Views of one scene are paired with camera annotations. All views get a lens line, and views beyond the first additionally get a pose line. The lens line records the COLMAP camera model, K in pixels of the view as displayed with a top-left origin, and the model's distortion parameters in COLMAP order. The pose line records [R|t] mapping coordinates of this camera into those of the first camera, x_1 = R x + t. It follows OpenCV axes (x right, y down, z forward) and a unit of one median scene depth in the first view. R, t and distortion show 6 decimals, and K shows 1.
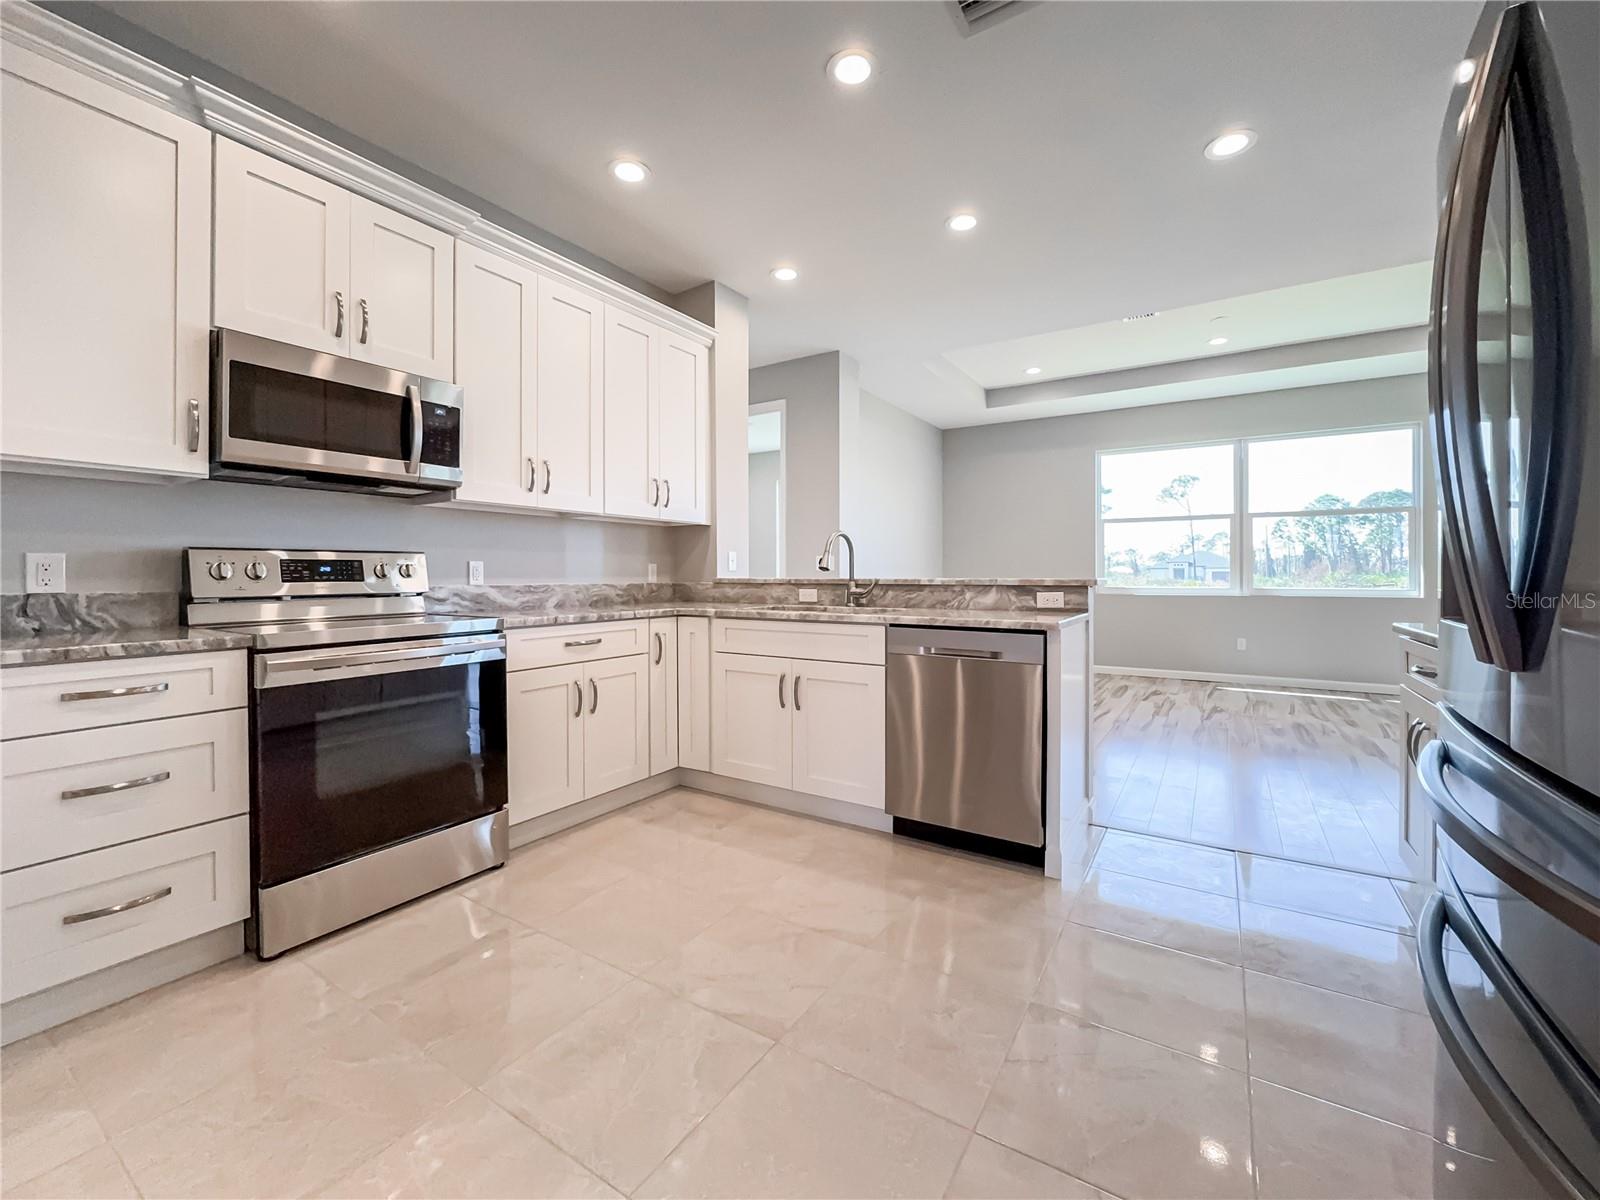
lens RADIAL K [[652.9, 0, 801.6], [0, 652.9, 584.1], [0, 0, 1]] dist [-0.017982, 0.001594]
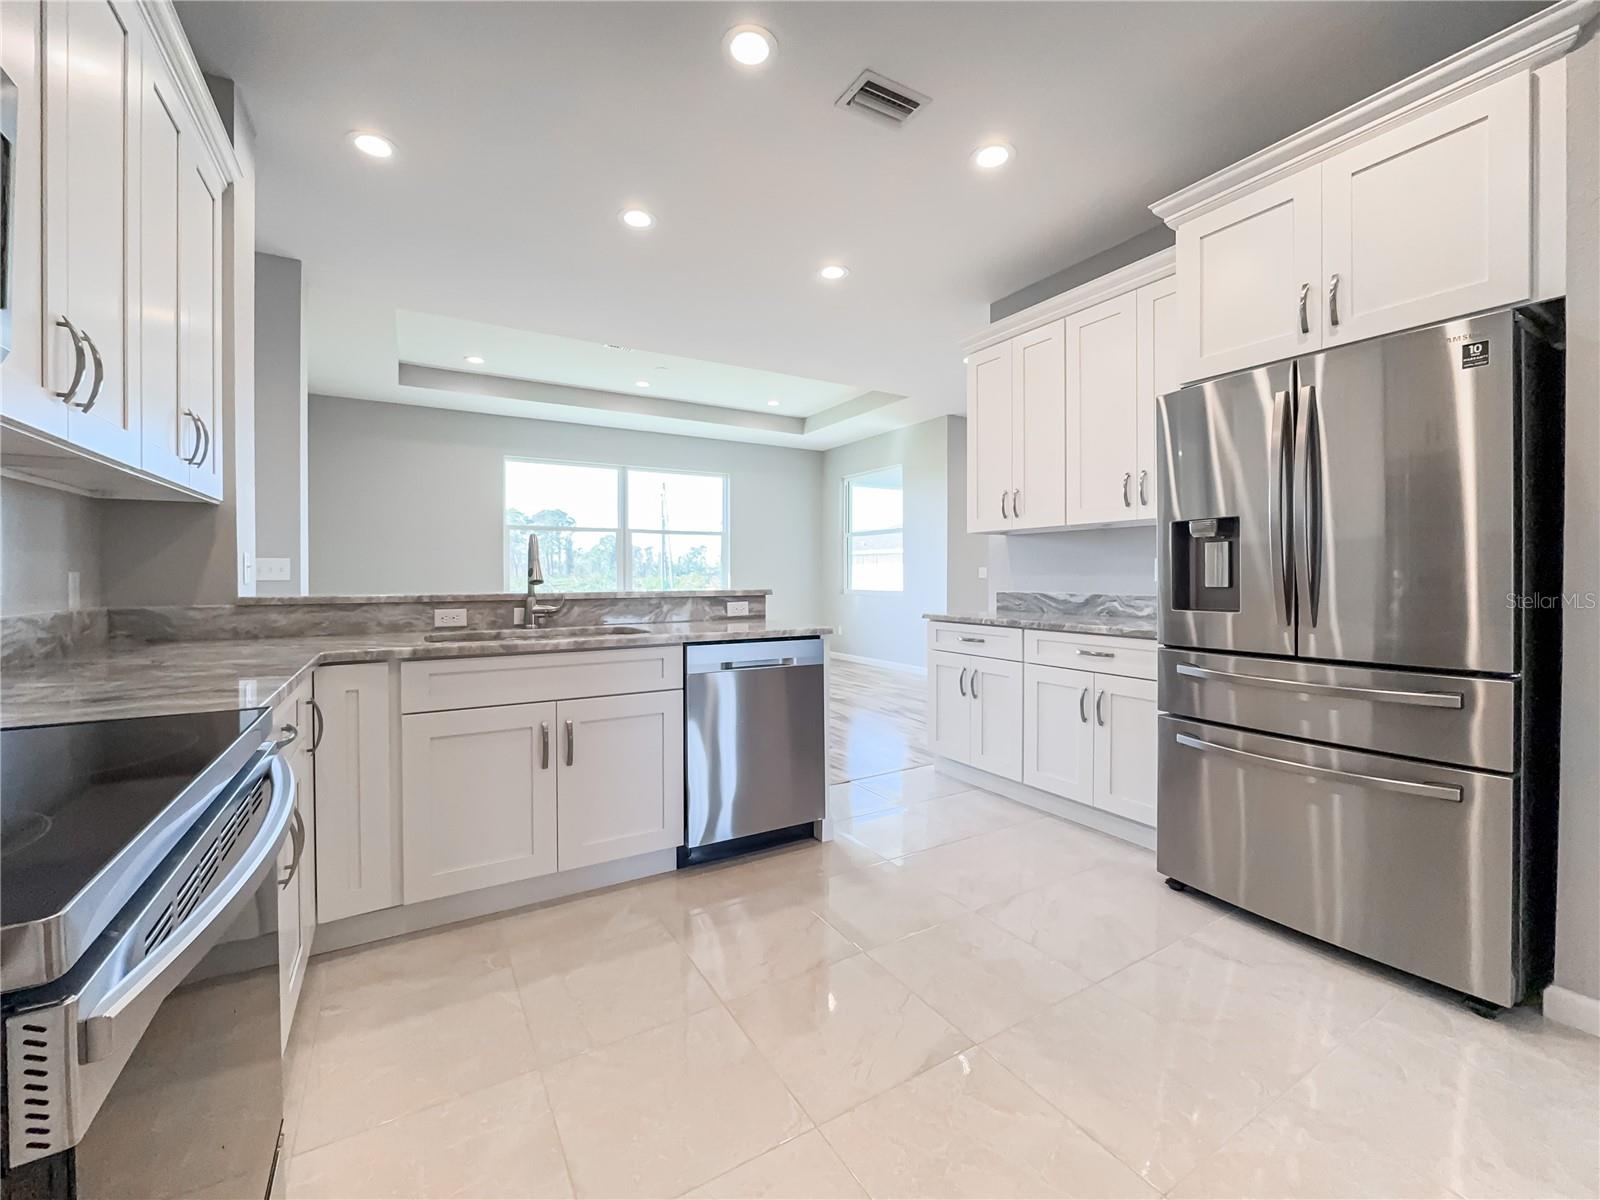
lens RADIAL K [[652.9, 0, 797.6], [0, 652.9, 588.5], [0, 0, 1]] dist [-0.017982, 0.001594]
pose [[0.456457, -0.017687, 0.889569, -0.480776], [0.015470, 0.999809, 0.011941, -0.018803], [-0.889611, 0.008311, 0.456644, 0.343415]]
